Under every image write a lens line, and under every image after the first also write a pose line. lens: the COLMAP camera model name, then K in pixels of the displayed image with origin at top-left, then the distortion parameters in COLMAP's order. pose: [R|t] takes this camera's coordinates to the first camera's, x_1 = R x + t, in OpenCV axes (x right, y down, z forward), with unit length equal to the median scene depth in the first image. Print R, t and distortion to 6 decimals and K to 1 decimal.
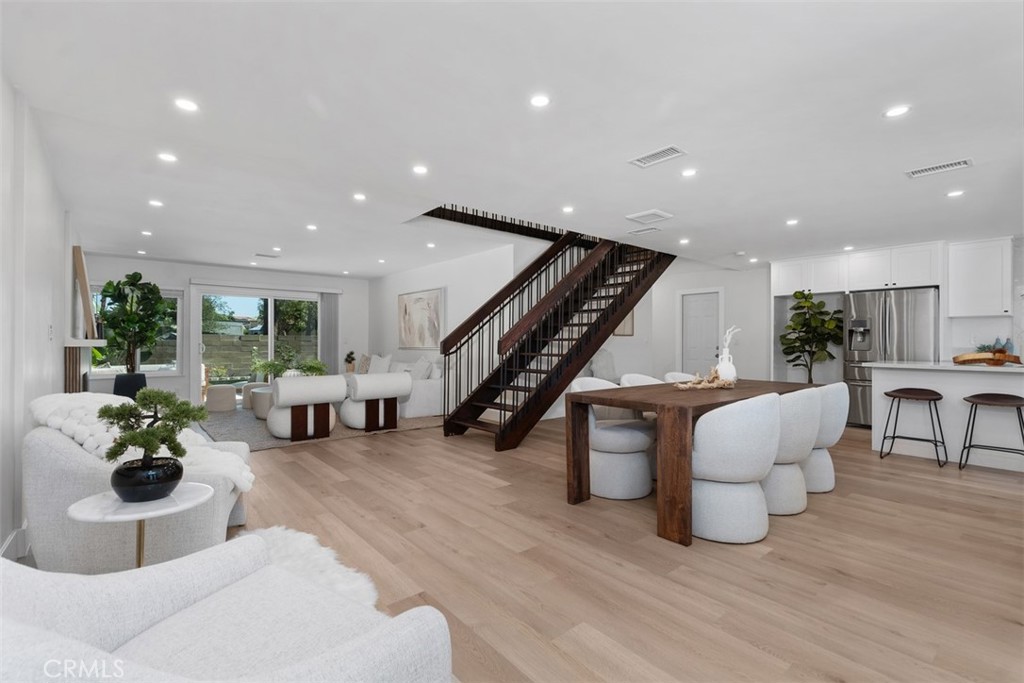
lens RADIAL K [[465.5, 0, 513.3], [0, 465.5, 340.3], [0, 0, 1]] dist [0.032622, -0.000604]
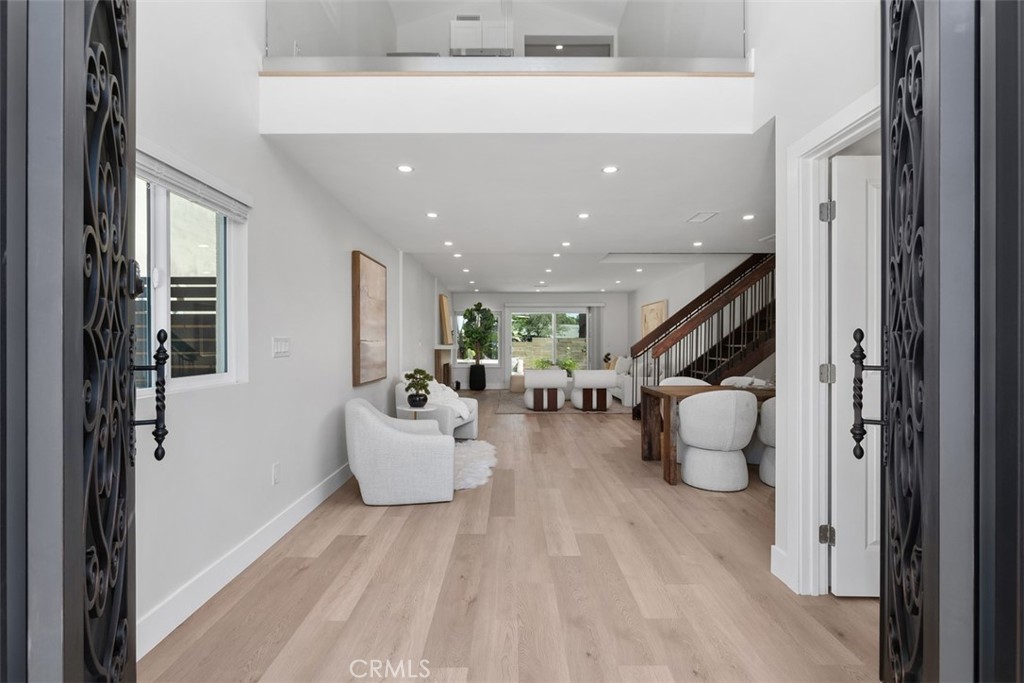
lens RADIAL K [[485.2, 0, 512.0], [0, 485.2, 341.5], [0, 0, 1]] dist [0.000185, 0.000029]
pose [[0.769420, -0.001352, -0.638742, 0.466325], [0.004329, 0.999986, 0.003098, -0.020217], [0.638729, -0.005149, 0.769415, -0.265749]]
